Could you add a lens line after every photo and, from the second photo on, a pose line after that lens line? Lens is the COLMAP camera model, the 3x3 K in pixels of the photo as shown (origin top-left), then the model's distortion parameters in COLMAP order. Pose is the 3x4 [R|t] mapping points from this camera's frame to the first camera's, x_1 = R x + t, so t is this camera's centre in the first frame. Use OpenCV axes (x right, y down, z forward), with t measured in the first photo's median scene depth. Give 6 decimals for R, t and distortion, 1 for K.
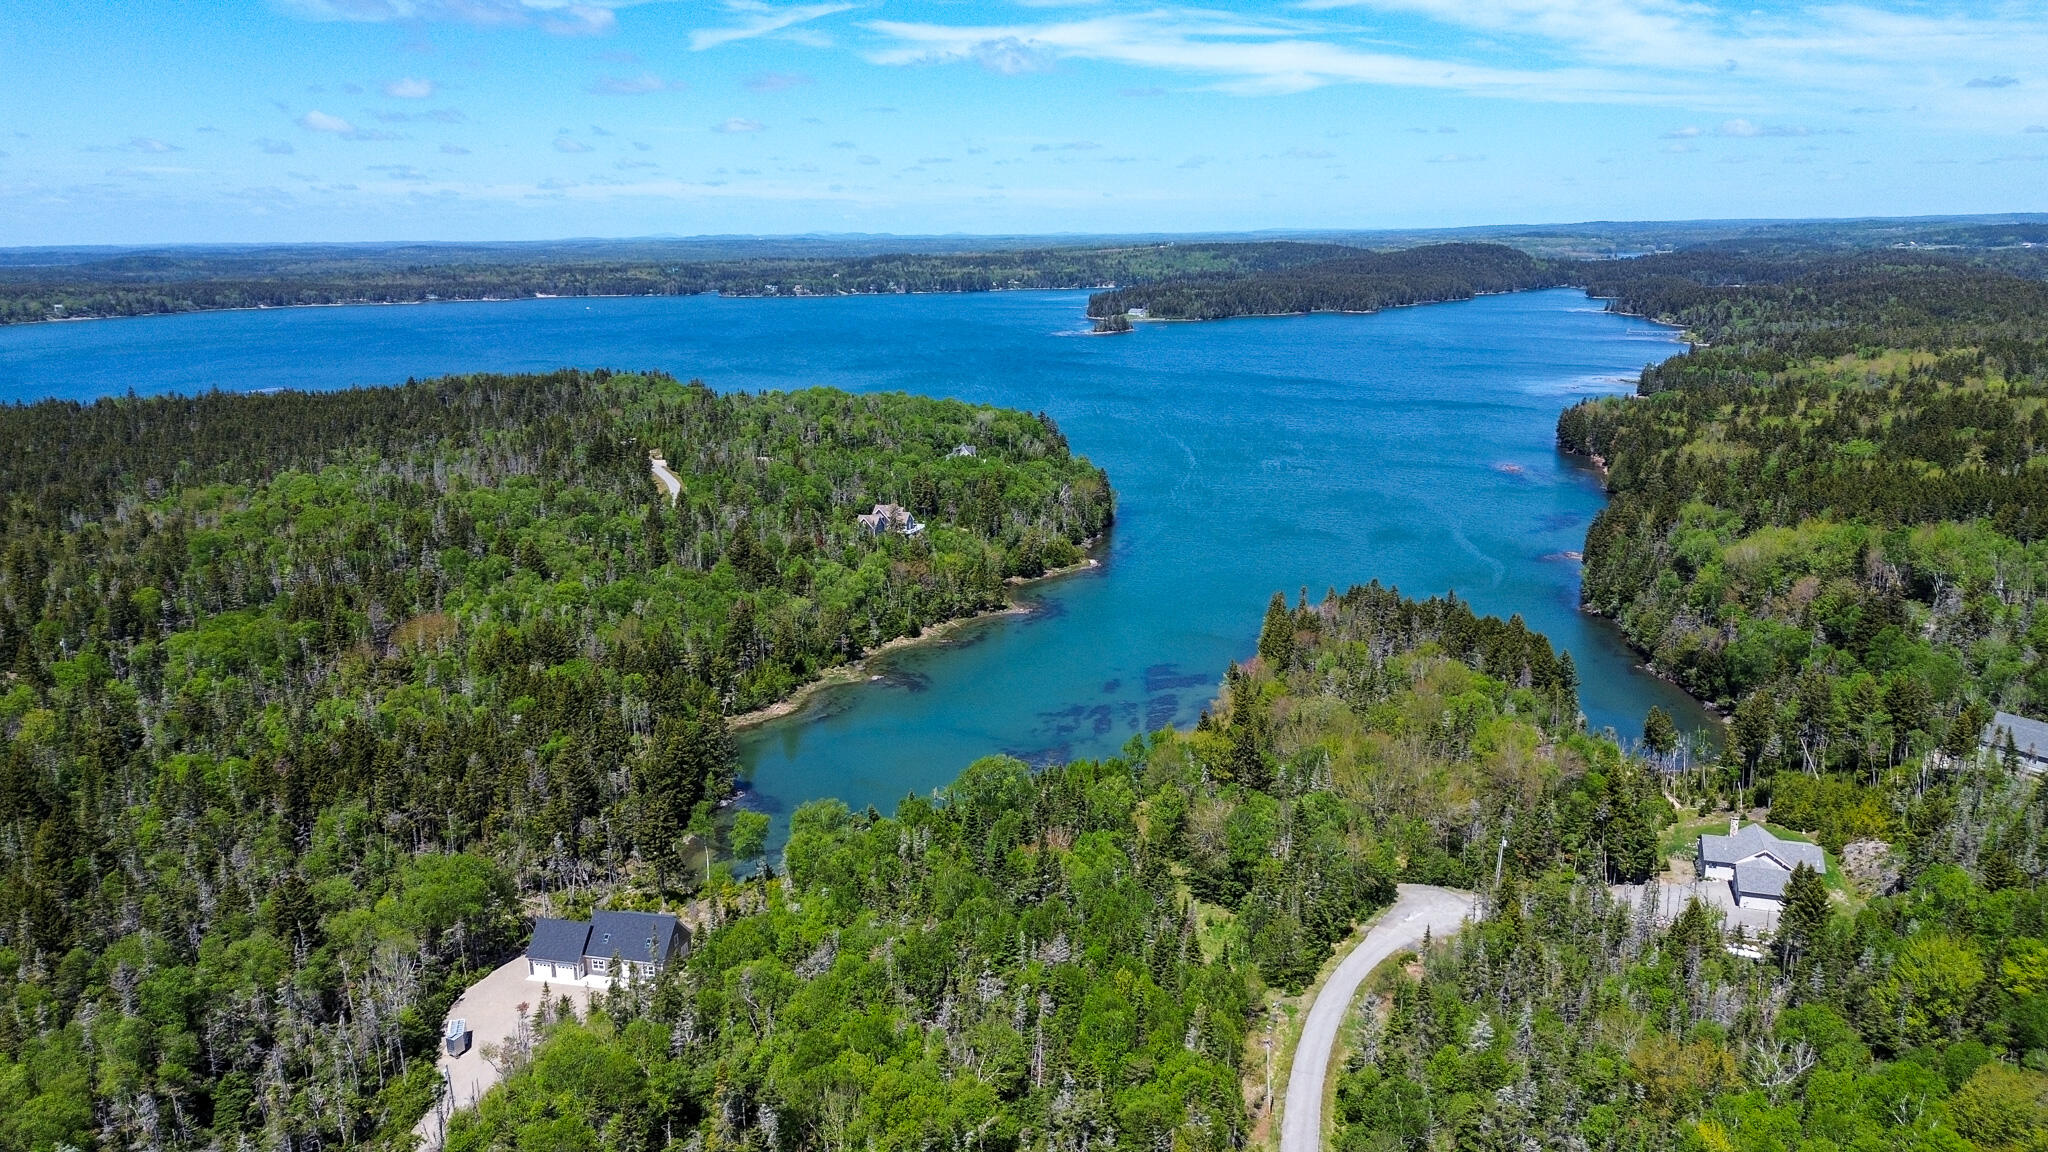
lens RADIAL K [[1441.7, 0, 1028.1], [0, 1441.7, 584.7], [0, 0, 1]] dist [0.069051, -0.070259]
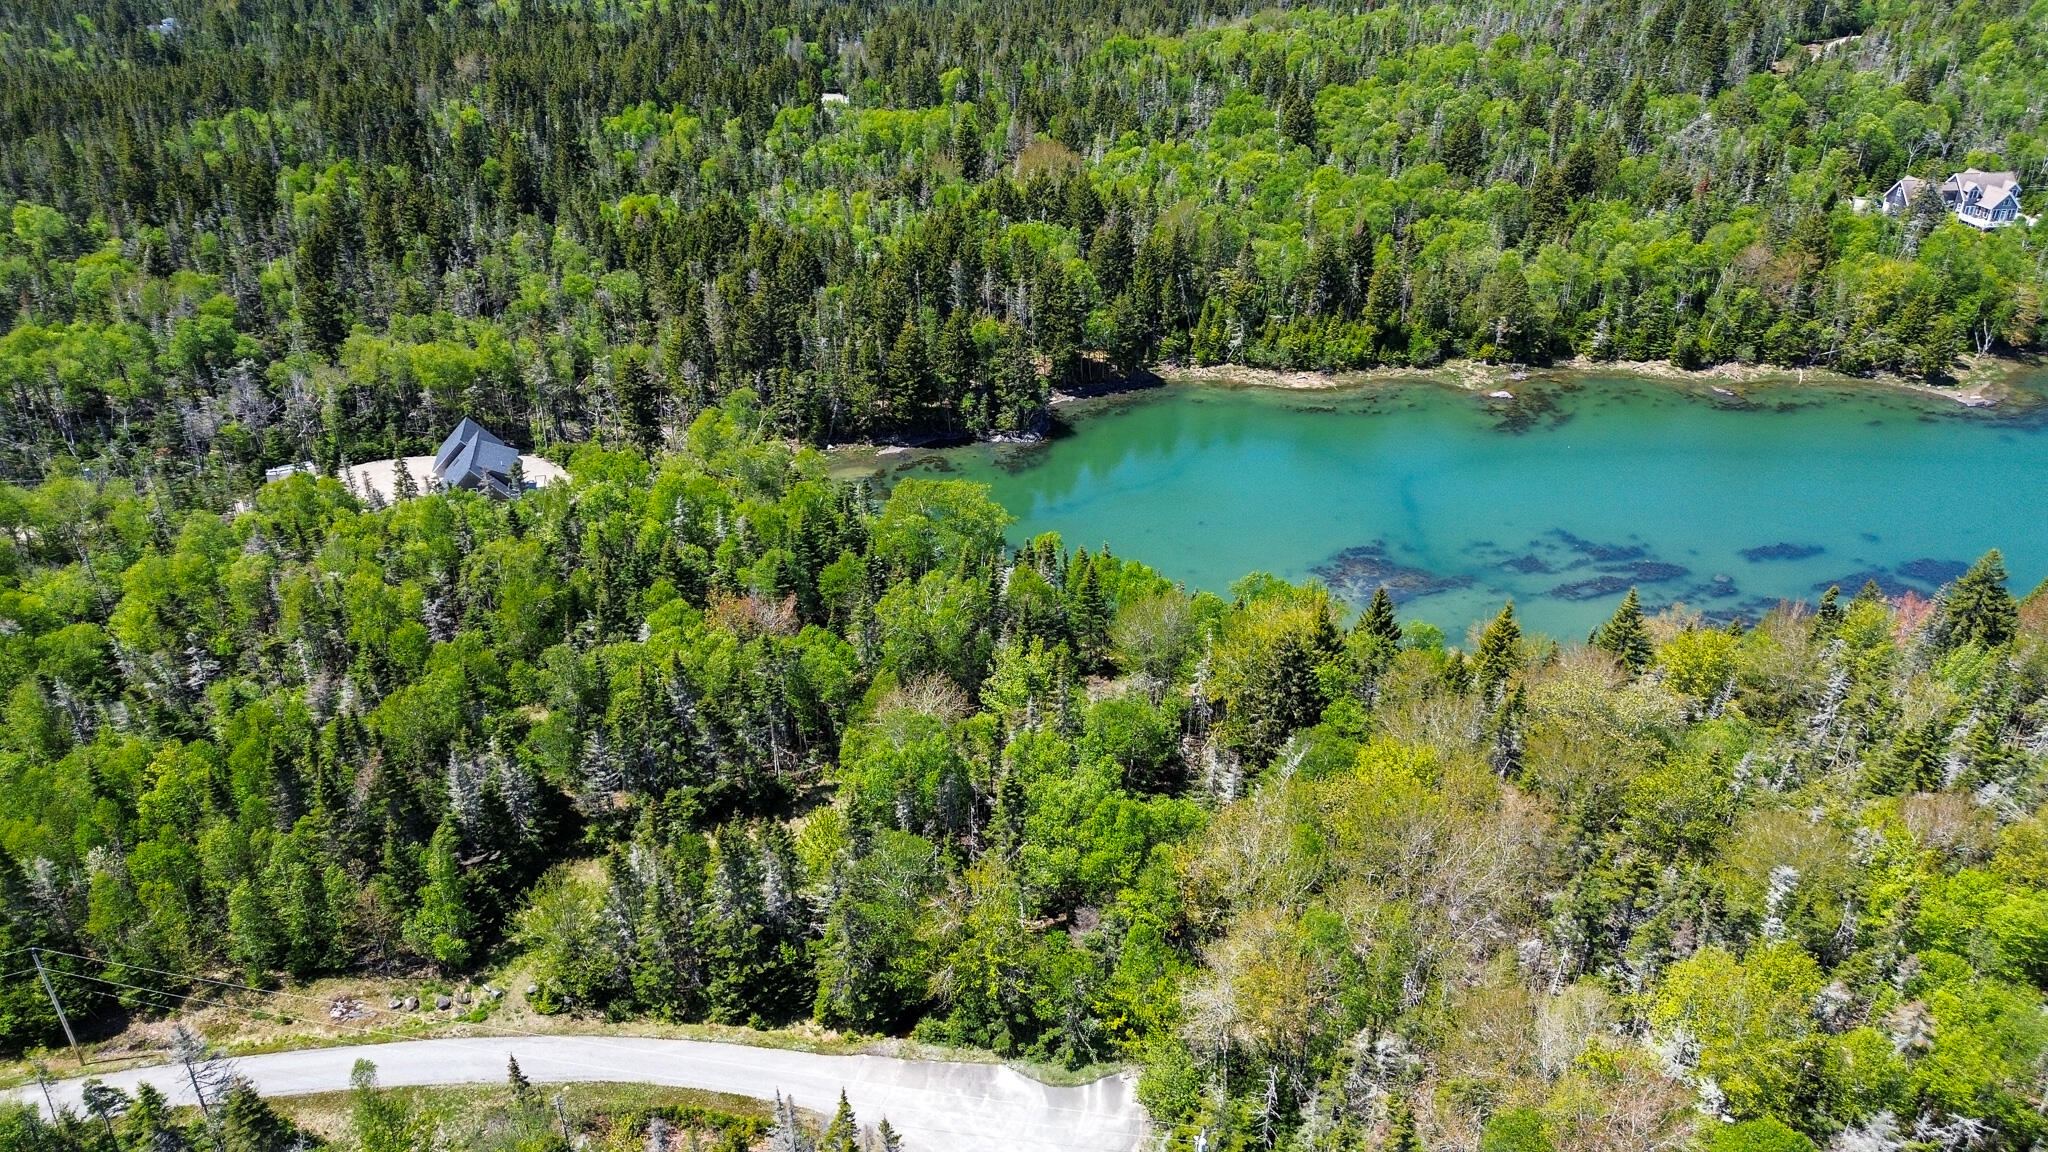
lens RADIAL K [[1441.7, 0, 1029.7], [0, 1441.7, 591.1], [0, 0, 1]] dist [0.069051, -0.070259]
pose [[0.460123, 0.431116, -0.776161, 0.315577], [-0.215621, 0.902286, 0.373347, -0.049603], [0.861275, -0.004429, 0.508120, 0.449504]]
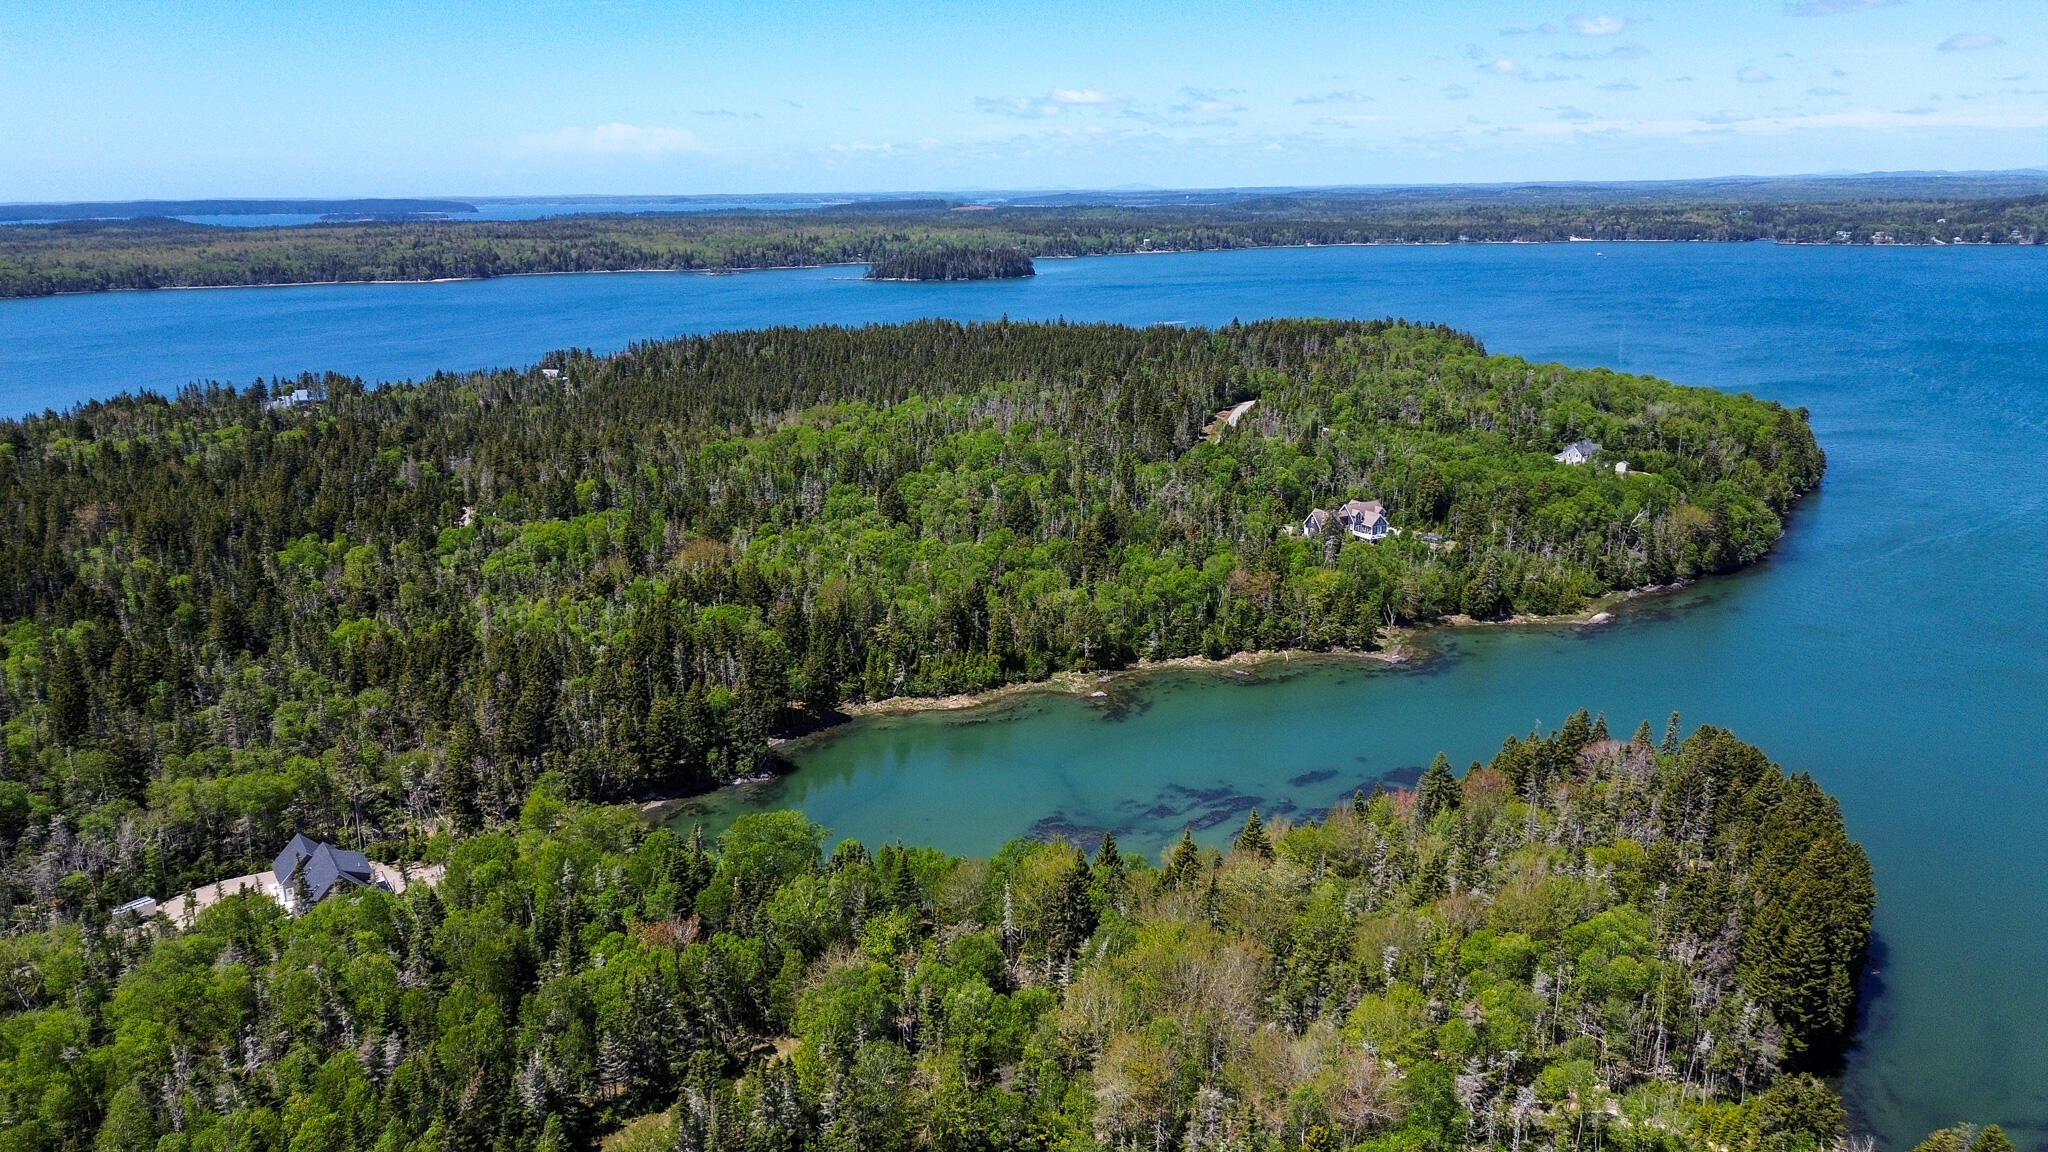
lens RADIAL K [[1441.7, 0, 1028.7], [0, 1441.7, 582.4], [0, 0, 1]] dist [0.069051, -0.070259]
pose [[0.744582, 0.180830, -0.642571, 0.380013], [-0.156880, 0.983051, 0.094862, -0.072135], [0.648835, 0.030174, 0.760331, 0.284357]]
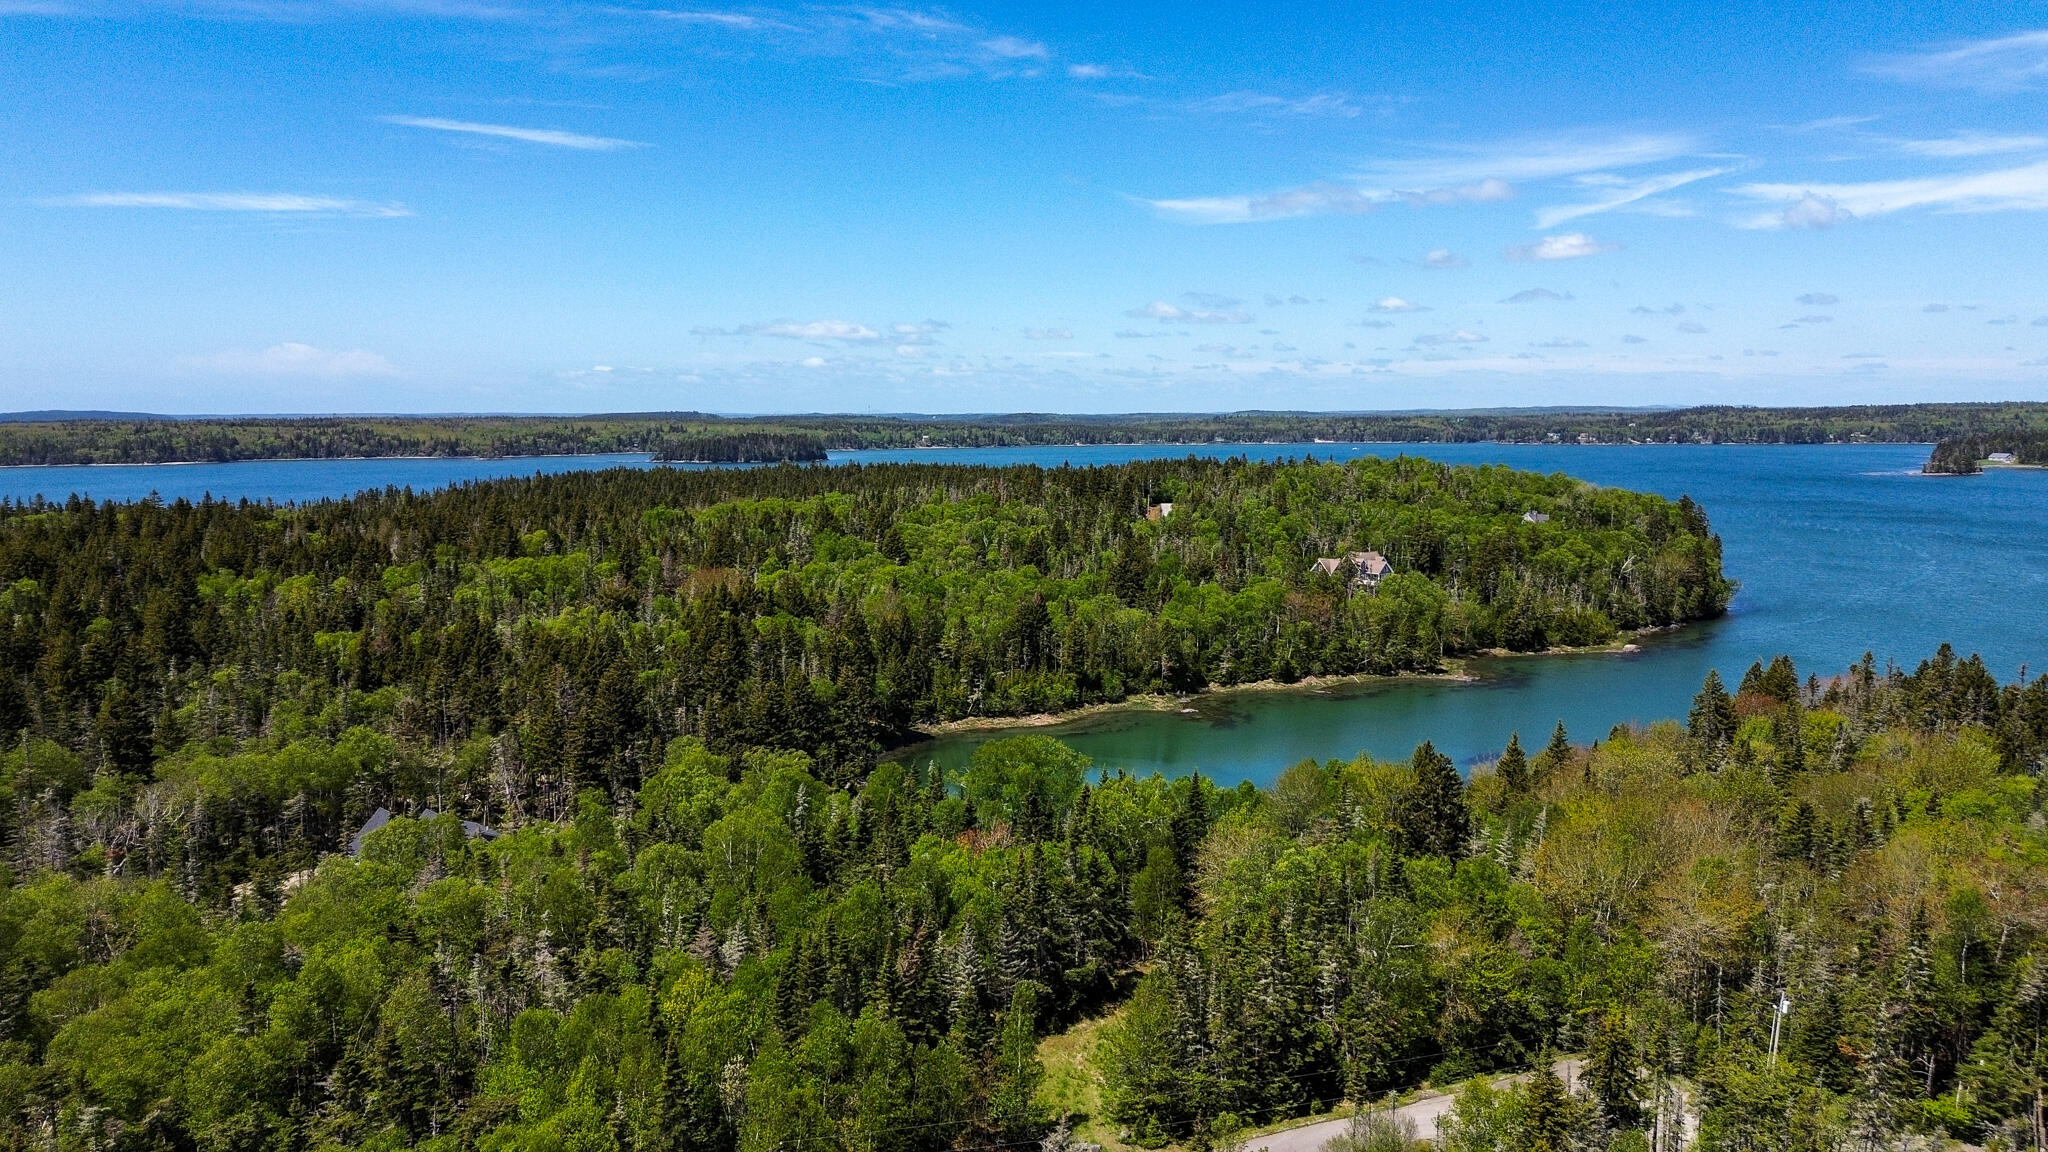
lens RADIAL K [[1441.7, 0, 1028.1], [0, 1441.7, 581.5], [0, 0, 1]] dist [0.069051, -0.070259]
pose [[0.850669, 0.072983, -0.520611, 0.208692], [-0.133663, 0.987799, -0.079926, 0.064471], [0.508425, 0.137577, 0.850045, 0.252968]]
